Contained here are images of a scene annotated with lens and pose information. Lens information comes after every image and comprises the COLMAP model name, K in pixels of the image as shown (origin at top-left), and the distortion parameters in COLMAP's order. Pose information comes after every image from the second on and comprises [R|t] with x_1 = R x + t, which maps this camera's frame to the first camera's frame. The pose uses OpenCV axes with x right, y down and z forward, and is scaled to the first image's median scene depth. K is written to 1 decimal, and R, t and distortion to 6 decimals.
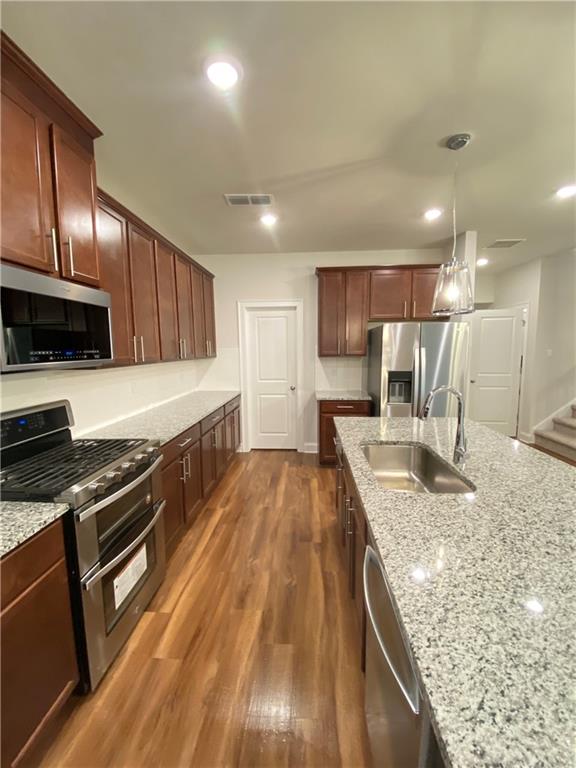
lens RADIAL K [[327.3, 0, 288.0], [0, 327.3, 384.0], [0, 0, 1]] dist [0.001523, 0.000113]
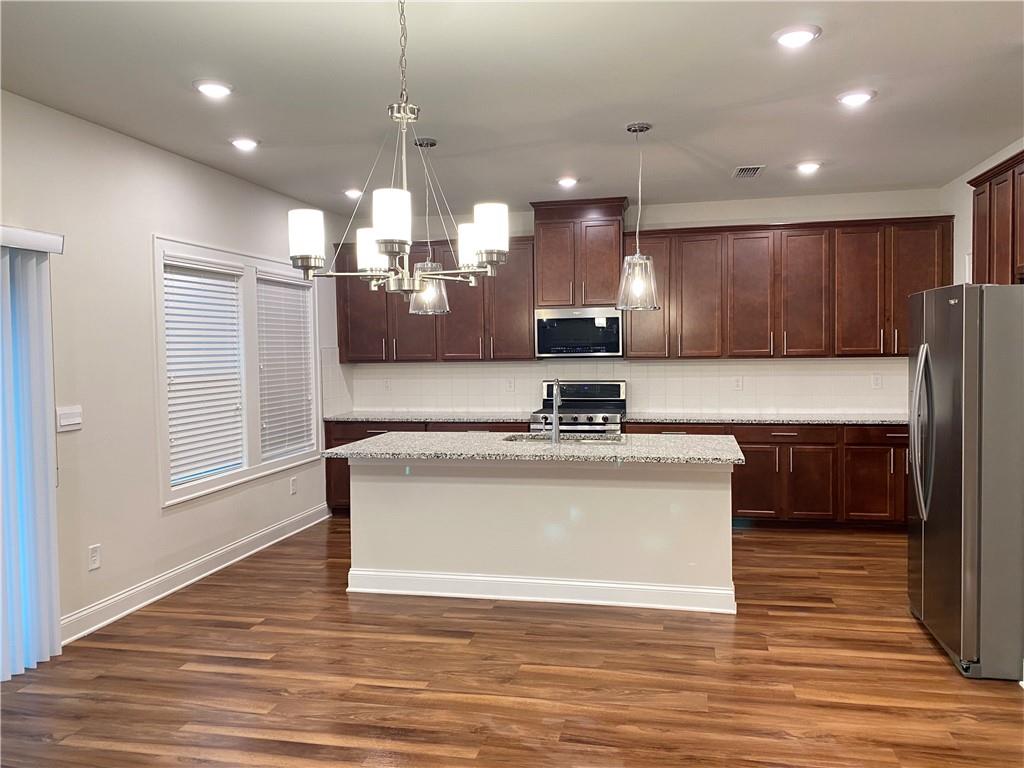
lens RADIAL K [[780.9, 0, 512.0], [0, 780.9, 384.0], [0, 0, 1]] dist [0.030194, -0.006576]
pose [[-0.160901, 0.056588, -0.985347, 1.573985], [-0.090579, 0.993295, 0.071835, -0.079361], [0.982805, 0.100810, -0.154696, 0.601738]]
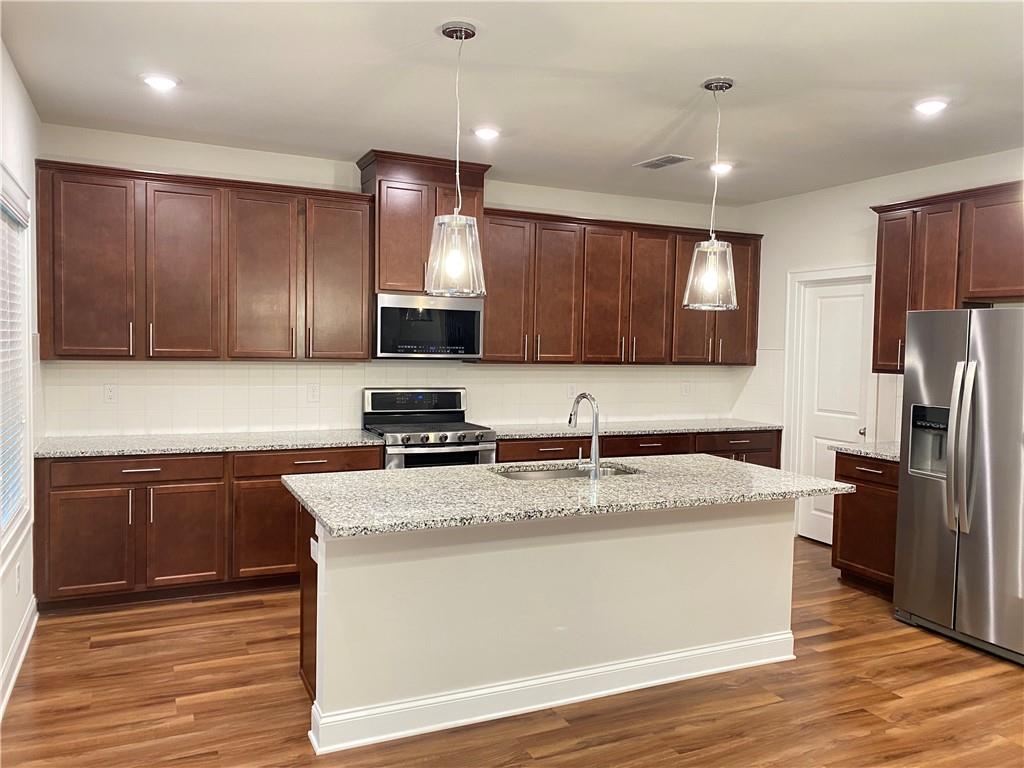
lens RADIAL K [[790.8, 0, 512.0], [0, 790.8, 384.0], [0, 0, 1]] dist [0.007397, 0.002942]
pose [[0.480382, 0.064419, -0.874690, 1.073550], [-0.120312, 0.992711, 0.007035, -0.004402], [0.868768, 0.101857, 0.484631, -0.126911]]
